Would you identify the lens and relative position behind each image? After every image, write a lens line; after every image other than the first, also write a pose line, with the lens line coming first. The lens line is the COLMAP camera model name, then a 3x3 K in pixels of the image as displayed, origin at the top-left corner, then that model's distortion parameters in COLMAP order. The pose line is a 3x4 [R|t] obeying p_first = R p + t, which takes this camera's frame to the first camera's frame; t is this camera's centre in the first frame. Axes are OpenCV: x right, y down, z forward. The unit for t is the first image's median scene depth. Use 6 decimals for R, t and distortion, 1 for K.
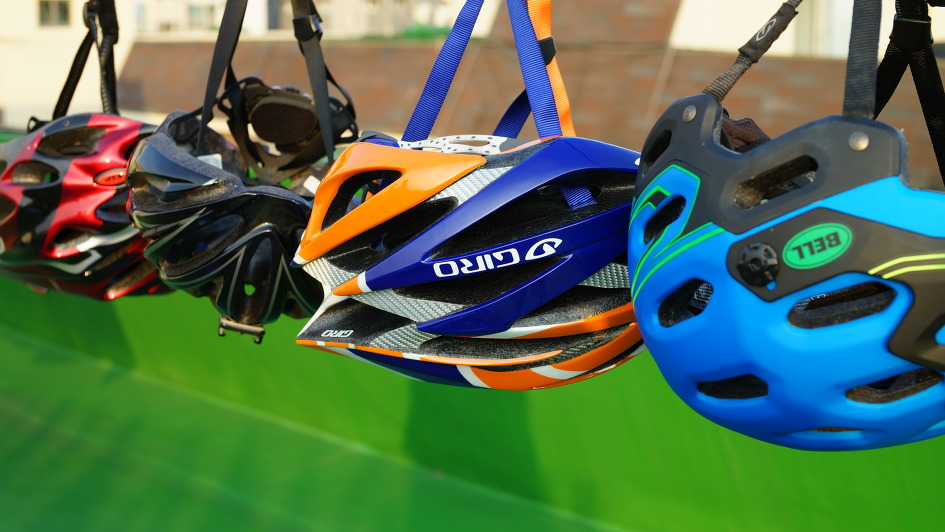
lens RADIAL K [[1351.9, 0, 472.5], [0, 1351.9, 266.0], [0, 0, 1]] dist [-0.207380, 0.066201]
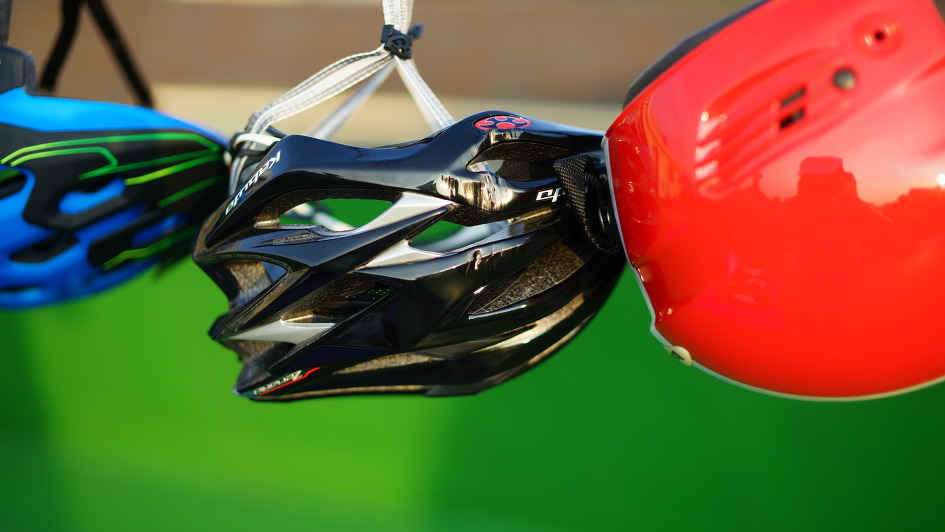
lens RADIAL K [[1351.9, 0, 472.5], [0, 1351.9, 266.0], [0, 0, 1]] dist [-0.207380, 0.066201]
pose [[0.941122, -0.086851, 0.326720, 0.225078], [0.071260, 0.995687, 0.059417, 0.046593], [-0.330471, -0.032637, 0.943252, -0.283335]]
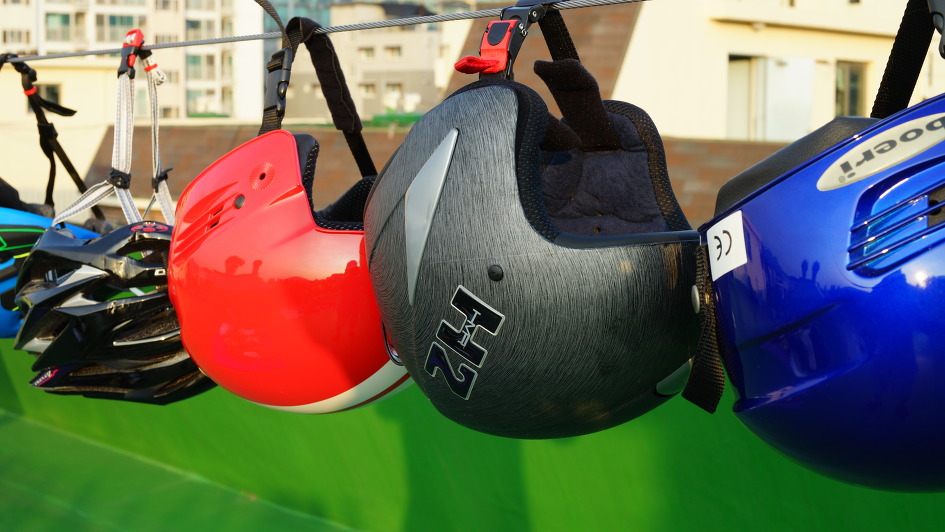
lens RADIAL K [[1351.9, 0, 472.5], [0, 1351.9, 266.0], [0, 0, 1]] dist [-0.207380, 0.066201]
pose [[0.999995, 0.002006, -0.002309, 0.855496], [-0.002148, 0.998019, -0.062877, 0.133129], [0.002178, 0.062881, 0.998019, -0.857228]]
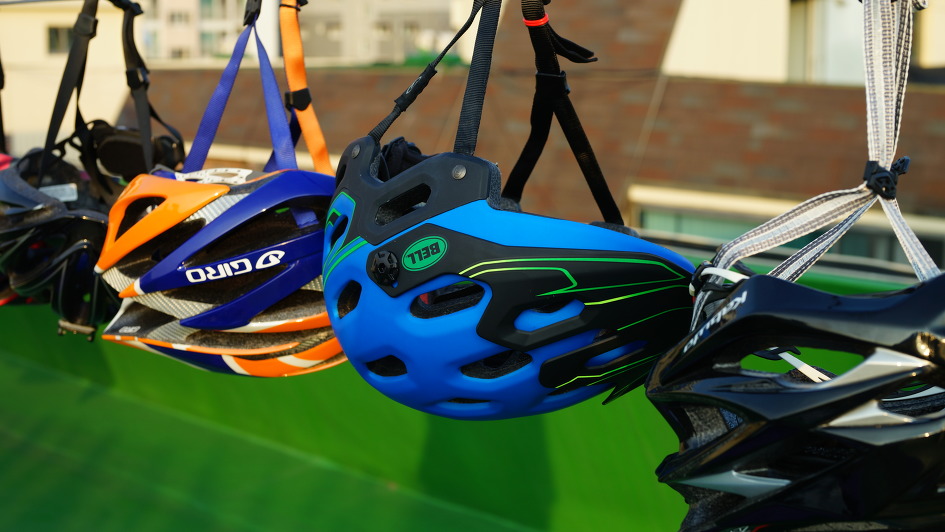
lens RADIAL K [[1351.9, 0, 472.5], [0, 1351.9, 266.0], [0, 0, 1]] dist [-0.207380, 0.066201]
pose [[0.999945, -0.001117, -0.010472, 0.241208], [0.000919, 0.999821, -0.018913, 0.016441], [0.010491, 0.018902, 0.999766, -0.231292]]
